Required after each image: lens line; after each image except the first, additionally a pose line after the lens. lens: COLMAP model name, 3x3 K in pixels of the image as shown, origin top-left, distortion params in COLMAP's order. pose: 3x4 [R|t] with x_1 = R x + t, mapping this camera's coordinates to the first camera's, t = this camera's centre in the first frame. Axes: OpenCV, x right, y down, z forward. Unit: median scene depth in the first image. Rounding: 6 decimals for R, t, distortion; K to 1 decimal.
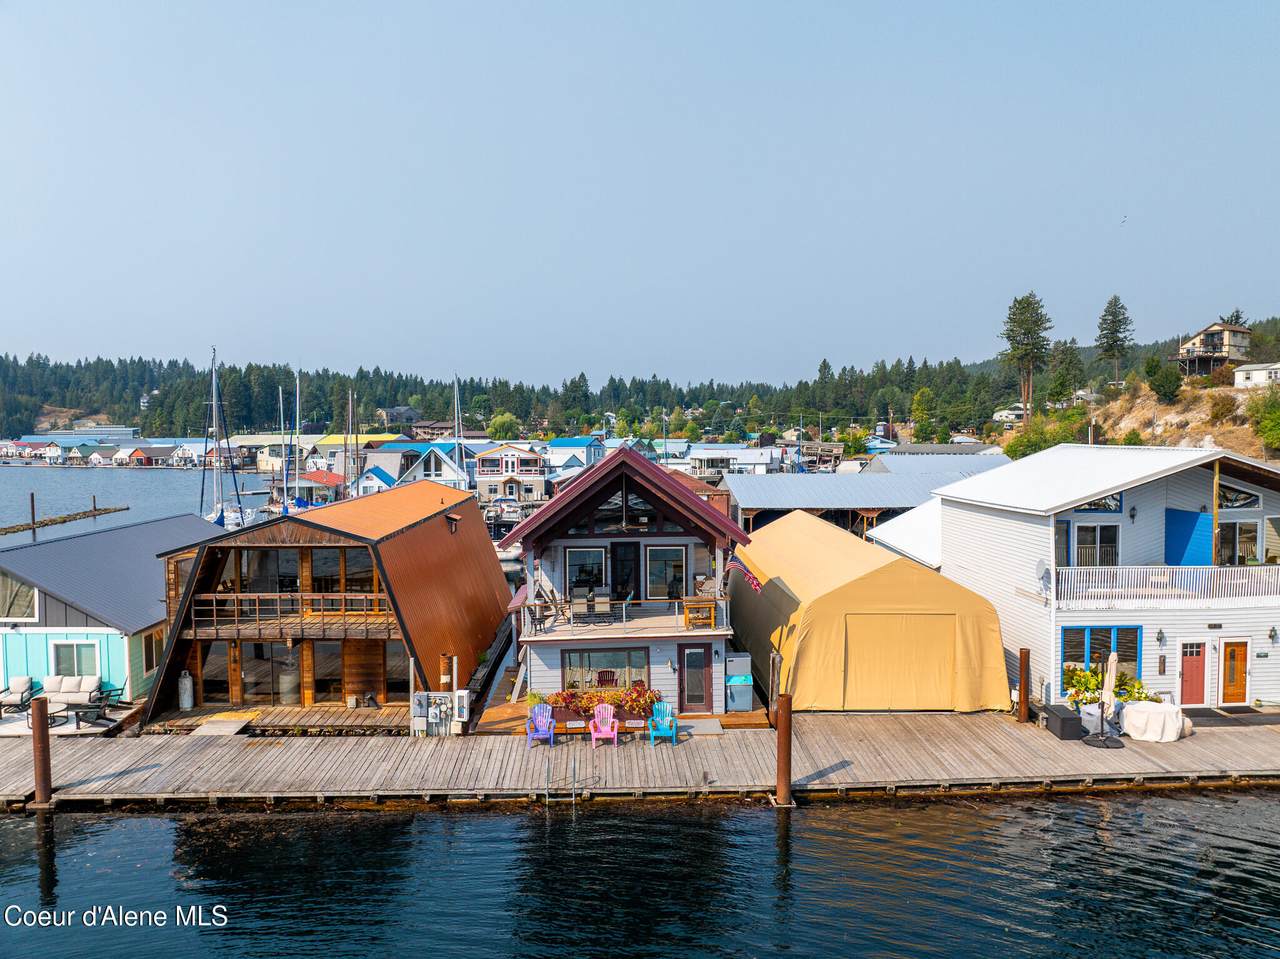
lens RADIAL K [[907.1, 0, 640.0], [0, 907.1, 479.5], [0, 0, 1]] dist [-0.037296, 0.002464]
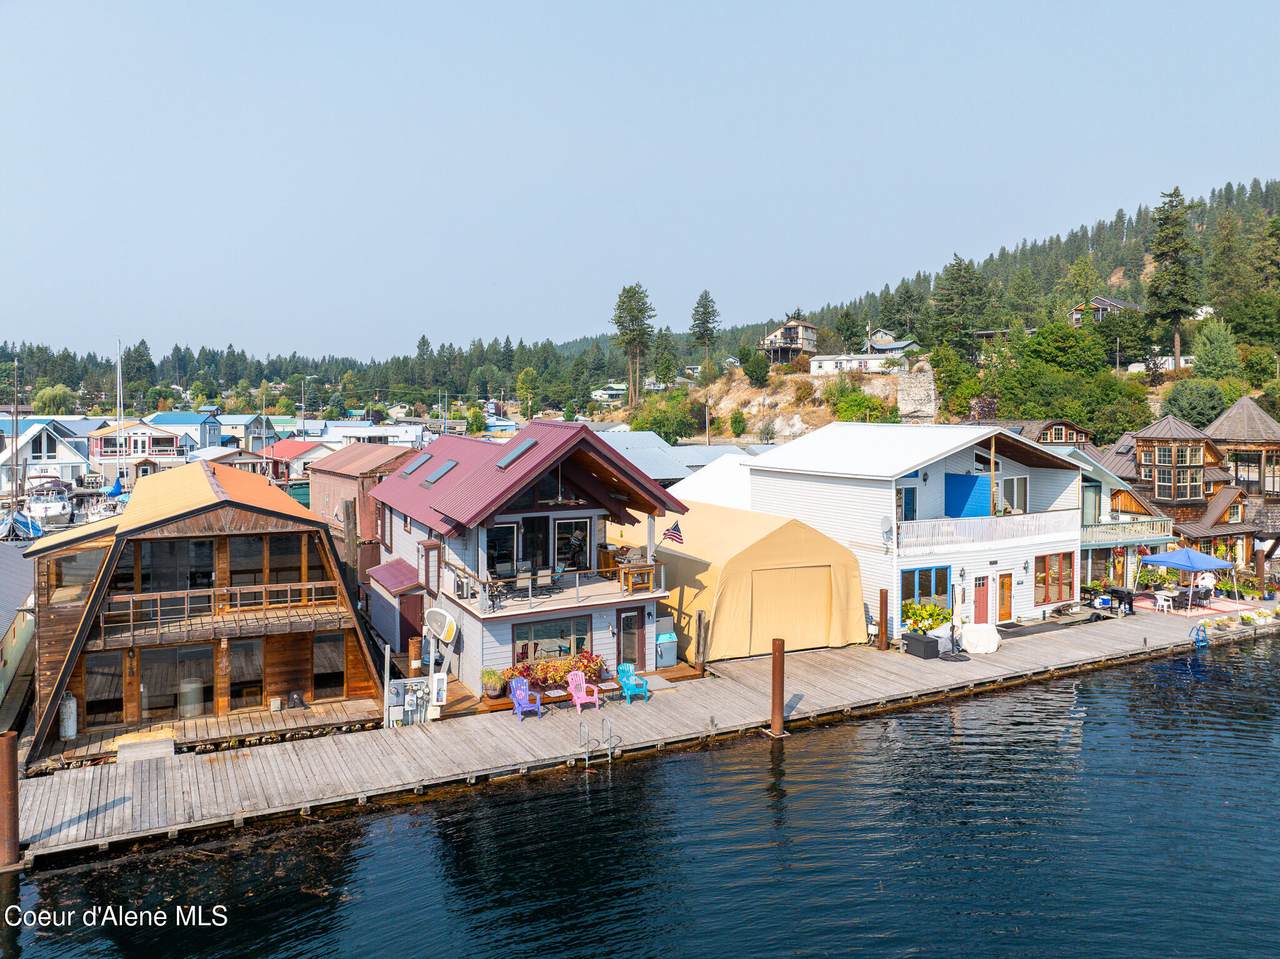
lens RADIAL K [[917.6, 0, 638.8], [0, 917.6, 419.4], [0, 0, 1]] dist [-0.024969, 0.001312]
pose [[0.906523, 0.004106, 0.422137, -0.382428], [0.013409, 0.999168, -0.038515, 0.000047], [-0.421944, 0.040575, 0.905714, 0.001777]]
